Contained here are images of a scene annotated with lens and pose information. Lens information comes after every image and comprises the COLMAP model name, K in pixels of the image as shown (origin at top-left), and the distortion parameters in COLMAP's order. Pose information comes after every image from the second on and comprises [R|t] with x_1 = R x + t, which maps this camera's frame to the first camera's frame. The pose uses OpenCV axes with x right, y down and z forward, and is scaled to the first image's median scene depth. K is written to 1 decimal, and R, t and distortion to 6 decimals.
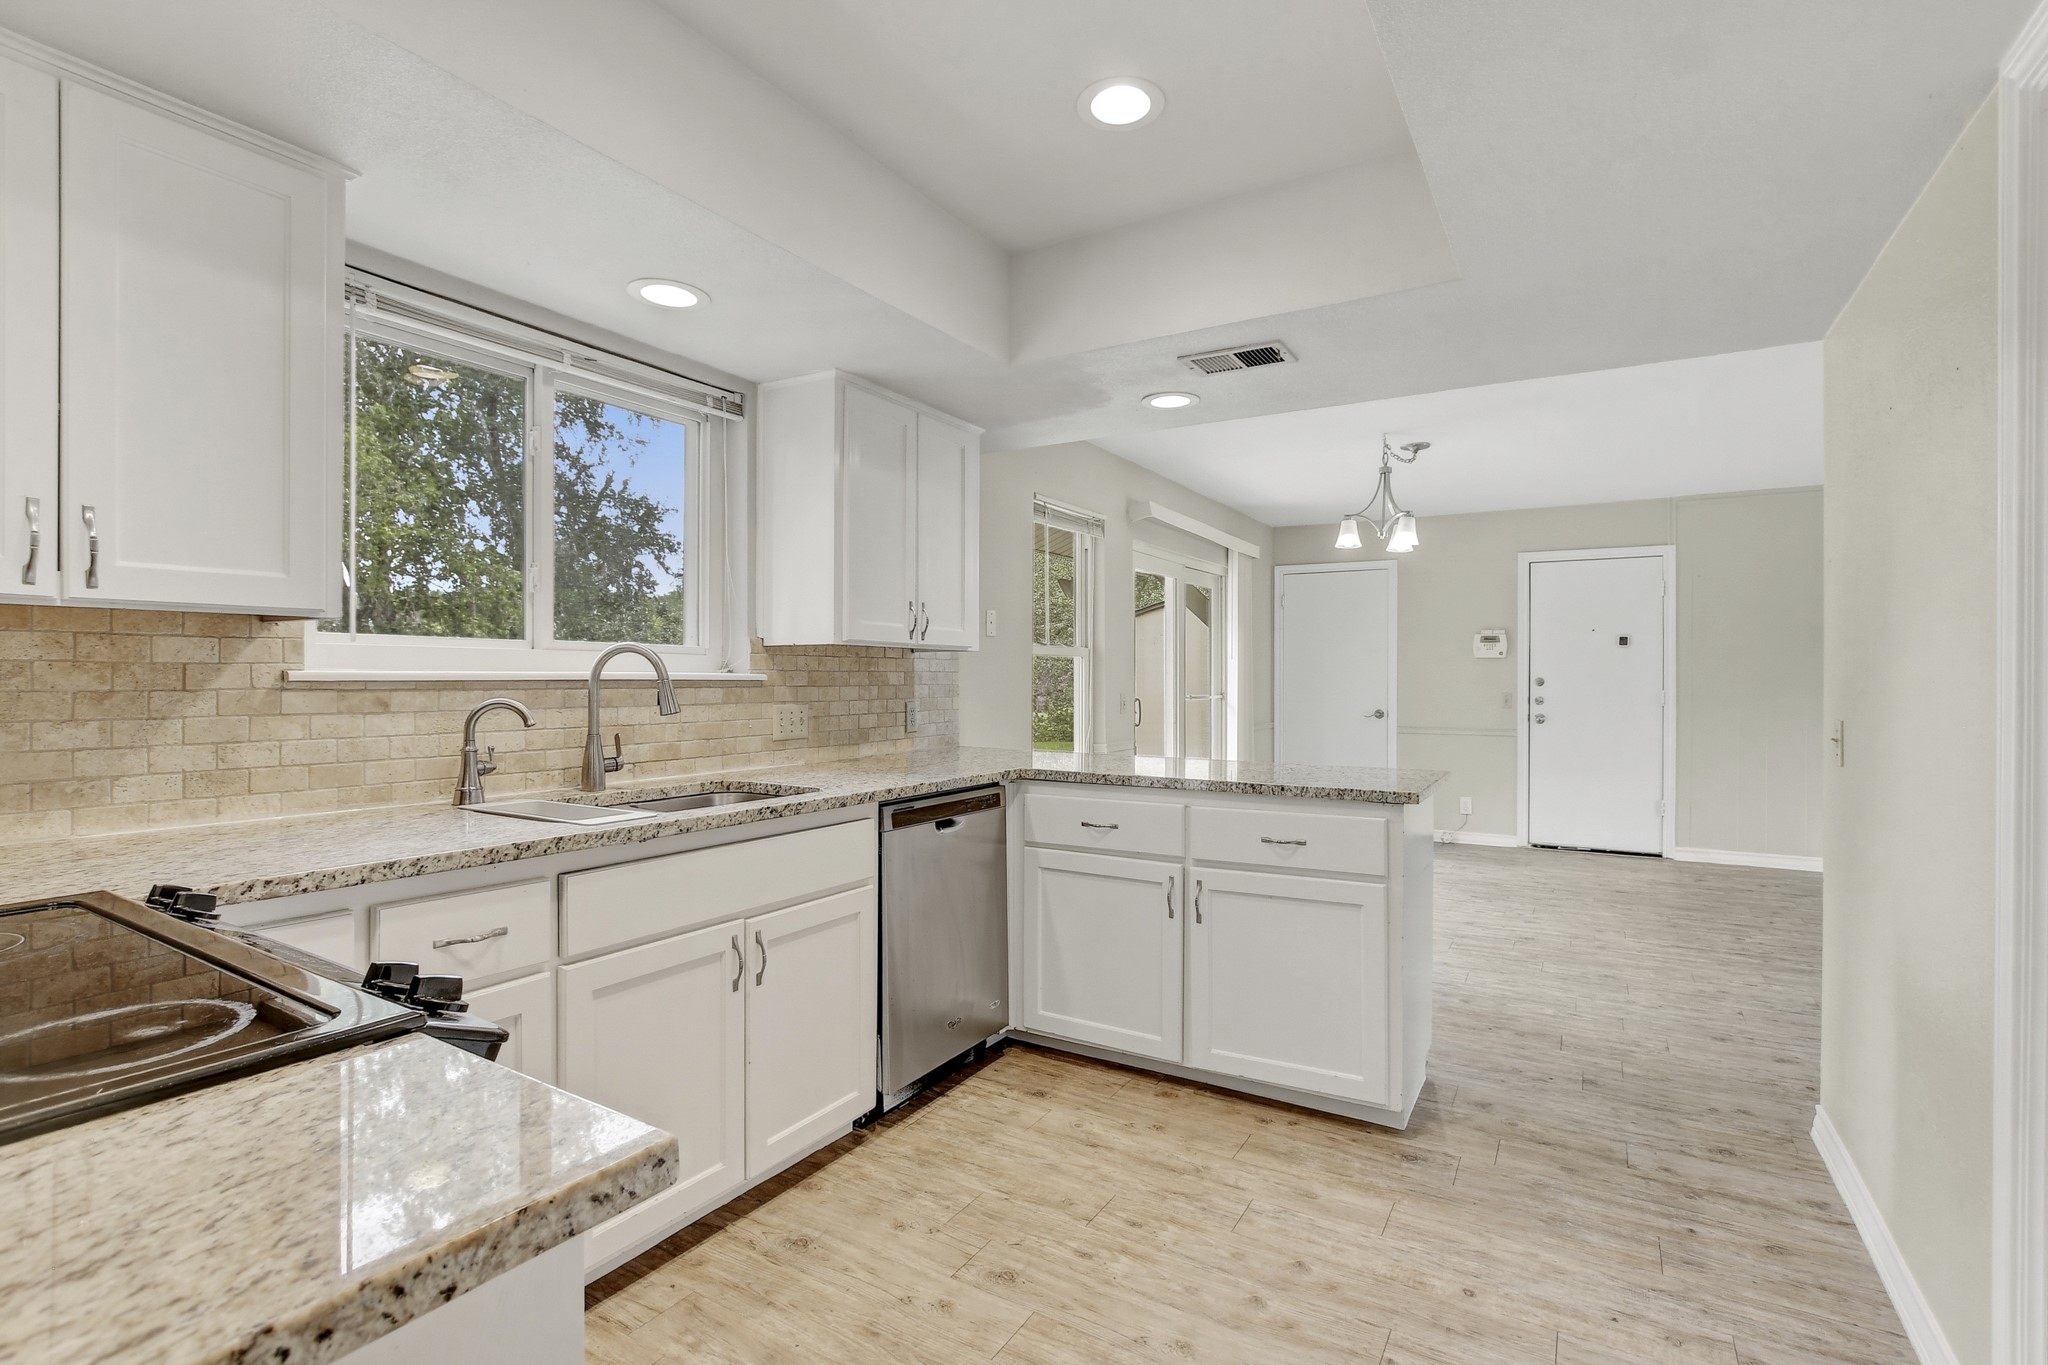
lens RADIAL K [[956.3, 0, 1024.0], [0, 956.3, 673.5], [0, 0, 1]] dist [-0.015549, 0.000247]
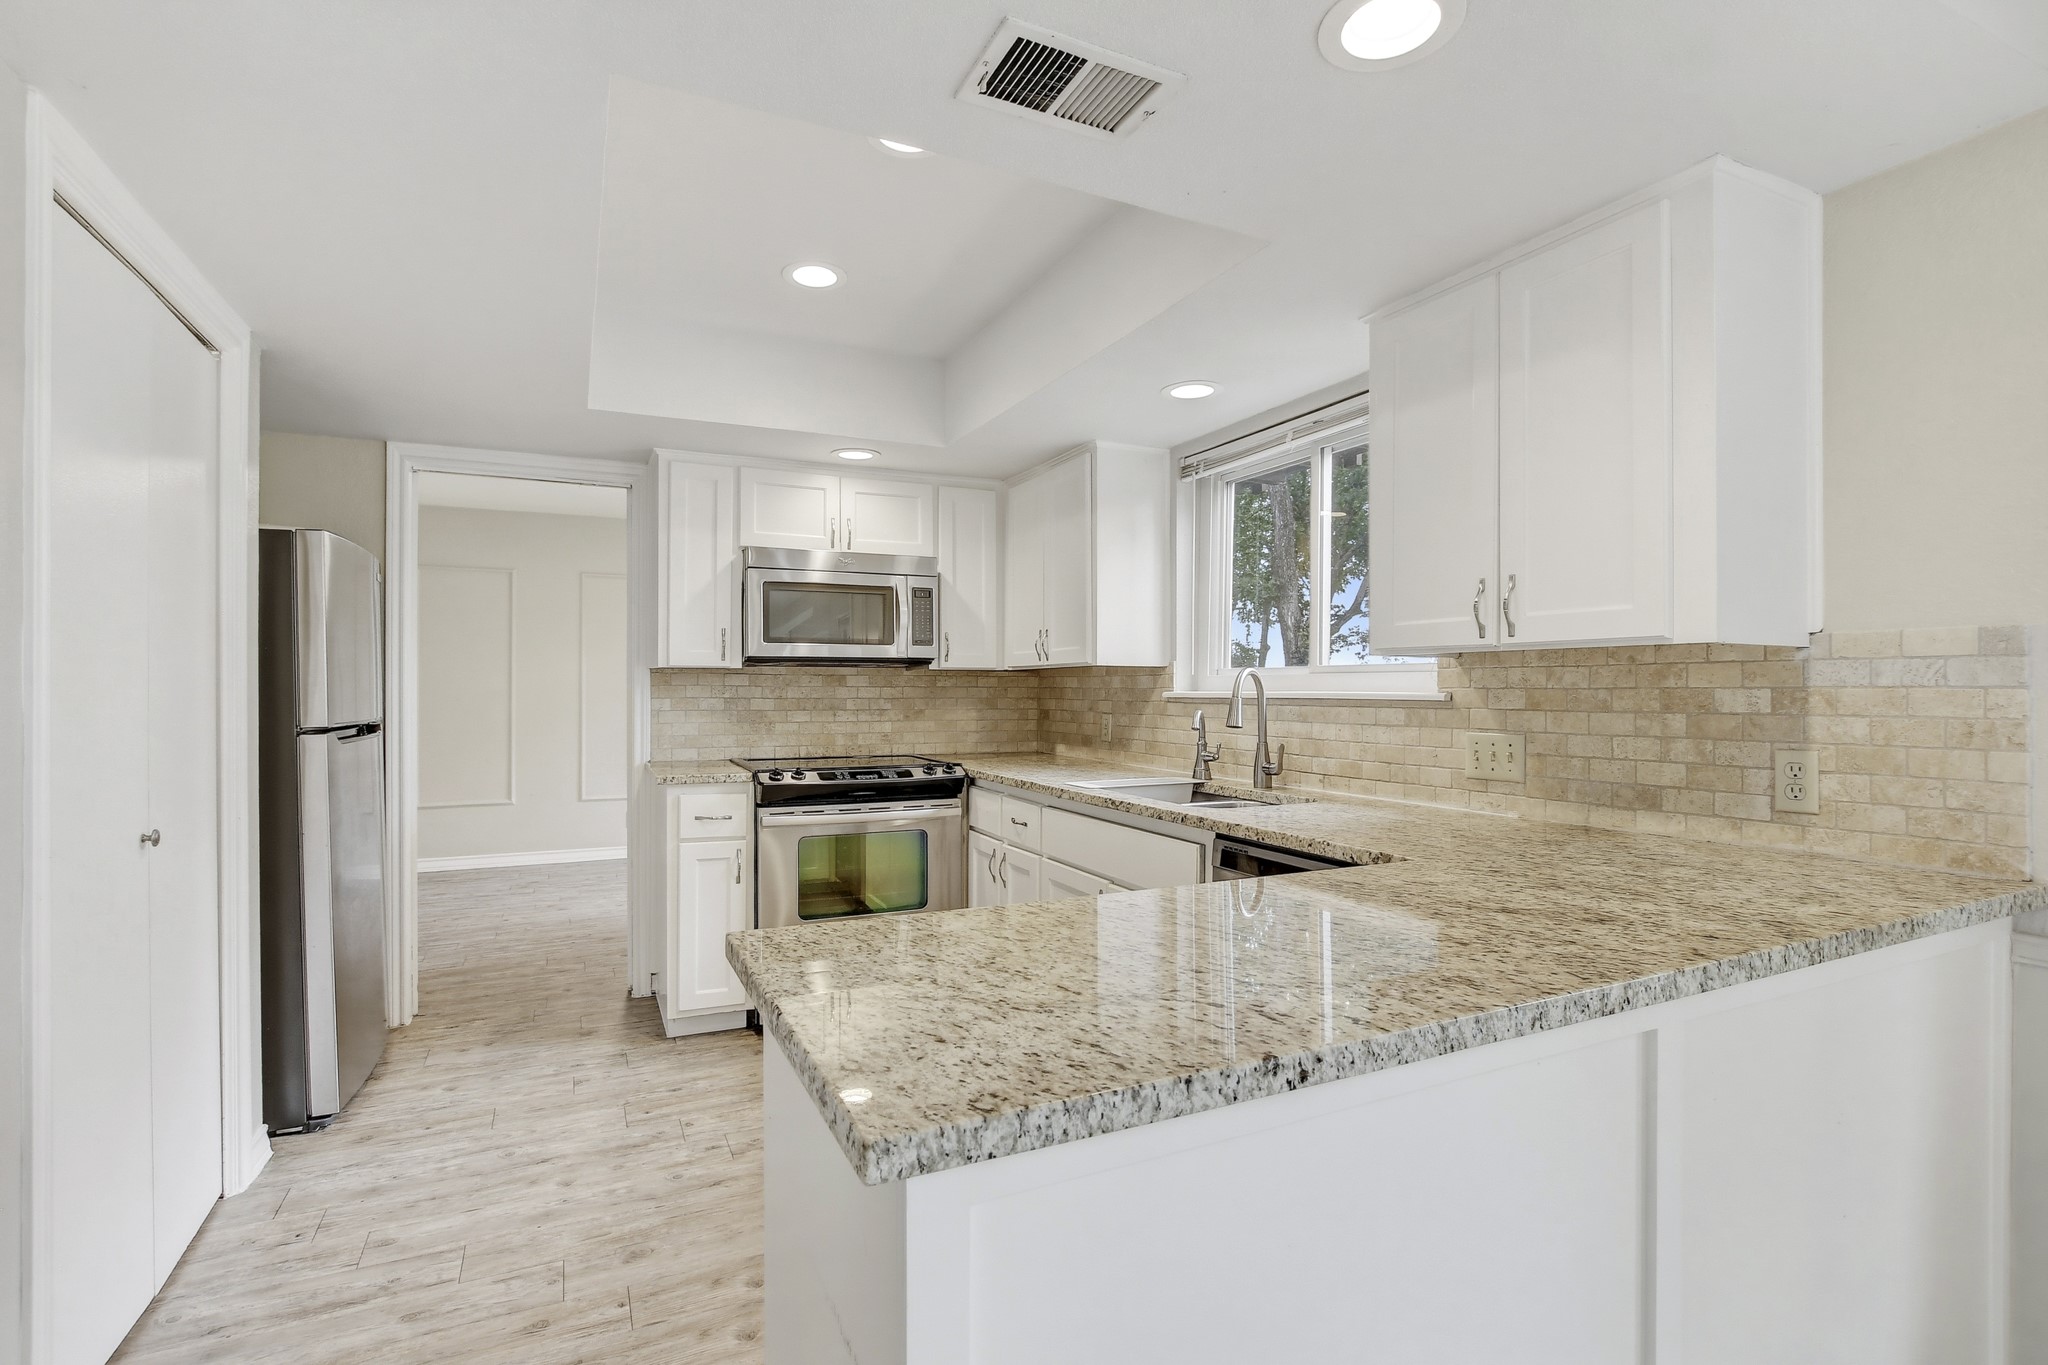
lens RADIAL K [[956.3, 0, 1025.2], [0, 956.3, 695.0], [0, 0, 1]] dist [-0.015549, 0.000247]
pose [[-0.551056, -0.004730, -0.834455, 0.625414], [-0.003651, 0.999988, -0.003257, 0.006589], [0.834460, 0.001252, -0.551066, 1.187258]]
